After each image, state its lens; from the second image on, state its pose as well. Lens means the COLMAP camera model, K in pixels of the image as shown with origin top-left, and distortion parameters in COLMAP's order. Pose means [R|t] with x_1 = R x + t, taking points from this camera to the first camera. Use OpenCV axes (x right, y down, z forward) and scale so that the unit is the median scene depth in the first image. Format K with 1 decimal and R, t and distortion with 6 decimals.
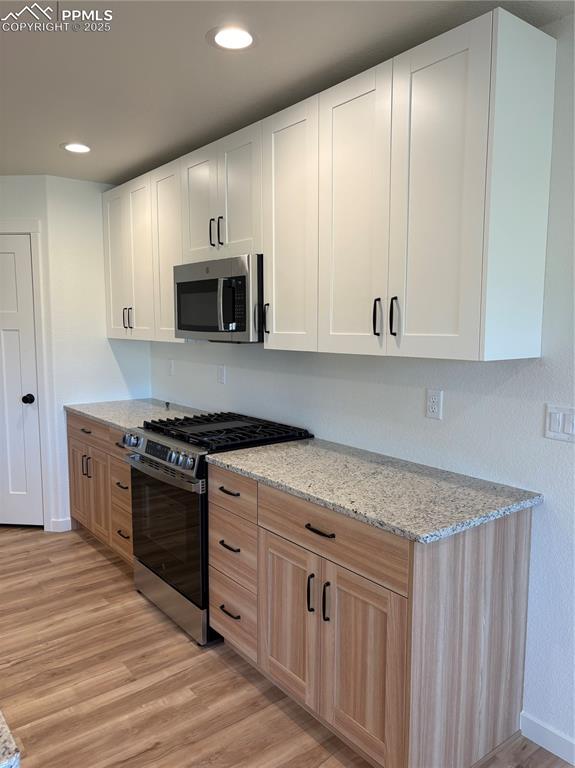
lens RADIAL K [[581.1, 0, 284.5], [0, 581.1, 384.1], [0, 0, 1]] dist [0.050060, -0.060899]
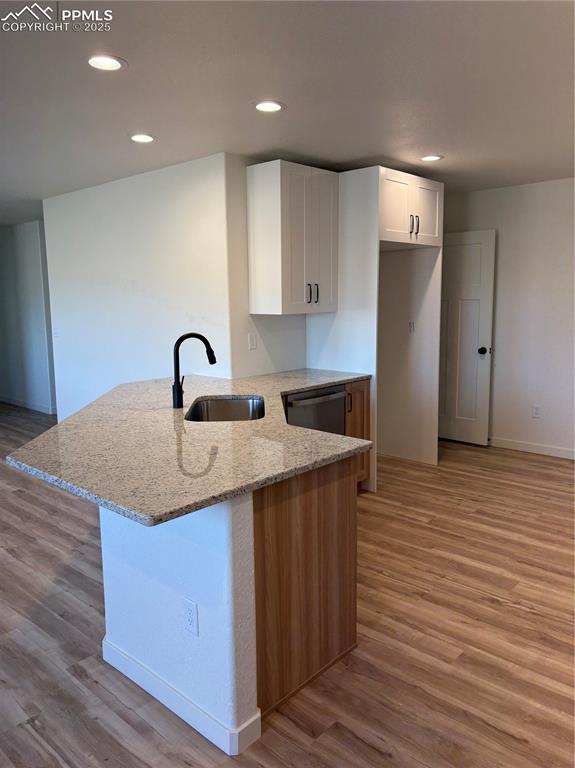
lens RADIAL K [[581.1, 0, 284.5], [0, 581.1, 384.1], [0, 0, 1]] dist [0.050060, -0.060899]
pose [[0.165063, 0.141744, -0.976044, 0.432450], [-0.093009, 0.987446, 0.127671, -0.029036], [0.981888, 0.069707, 0.176175, 0.321306]]
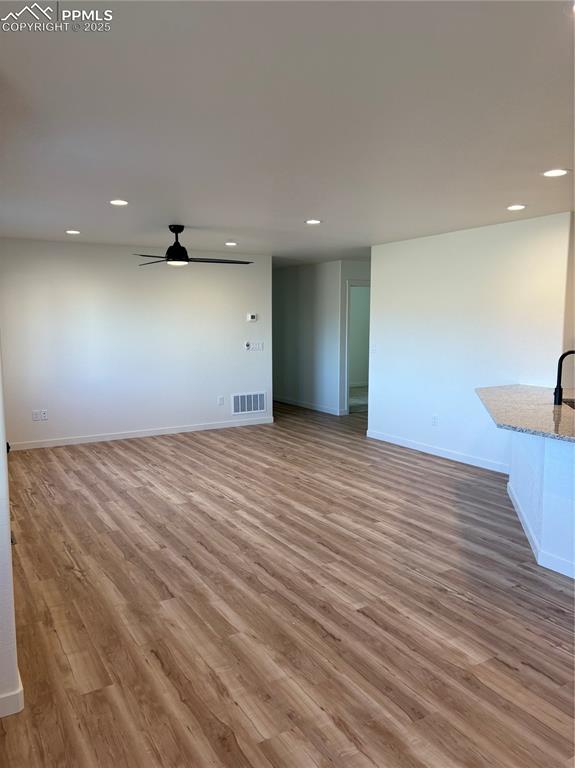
lens RADIAL K [[574.7, 0, 287.8], [0, 574.7, 396.8], [0, 0, 1]] dist [0.005619, 0.000494]
pose [[-0.112873, 0.128776, -0.985229, 0.900721], [-0.104014, 0.984586, 0.140608, 0.019625], [0.988150, 0.118349, -0.097739, -0.255345]]
